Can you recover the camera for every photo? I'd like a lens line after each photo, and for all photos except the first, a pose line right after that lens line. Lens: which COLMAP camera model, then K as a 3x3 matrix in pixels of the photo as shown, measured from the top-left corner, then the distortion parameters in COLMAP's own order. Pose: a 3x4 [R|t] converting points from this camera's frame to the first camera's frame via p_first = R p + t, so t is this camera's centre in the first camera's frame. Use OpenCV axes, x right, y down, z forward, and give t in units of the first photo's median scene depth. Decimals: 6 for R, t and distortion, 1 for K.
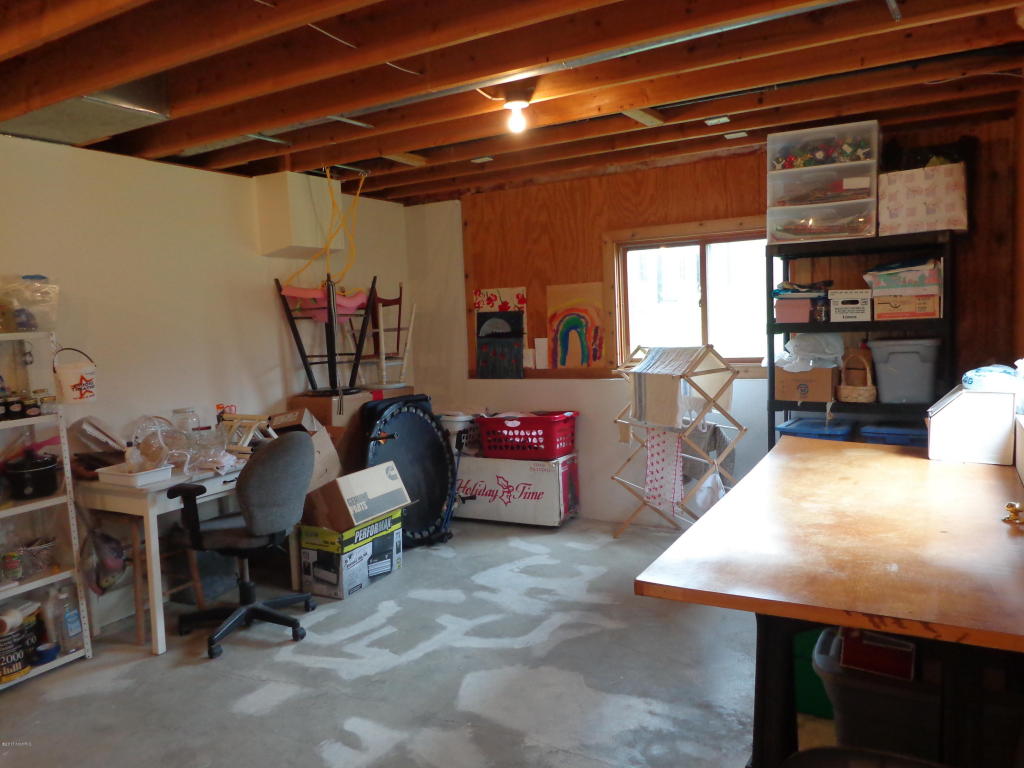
lens RADIAL K [[758.9, 0, 511.9], [0, 758.9, 383.6], [0, 0, 1]] dist [-0.009569, -0.002783]
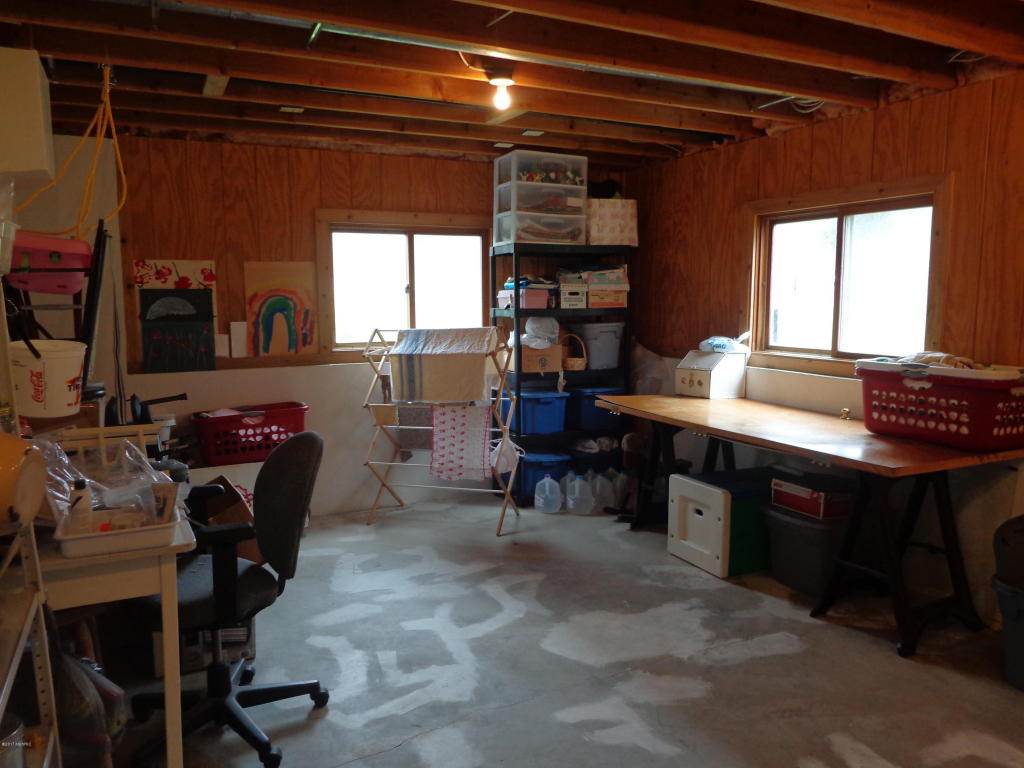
lens RADIAL K [[758.9, 0, 511.3], [0, 758.9, 387.2], [0, 0, 1]] dist [-0.009569, -0.002783]
pose [[0.561499, -0.058513, 0.825406, -0.637255], [0.054680, 0.997940, 0.033547, 0.003077], [-0.825669, 0.026297, 0.563542, 0.326866]]
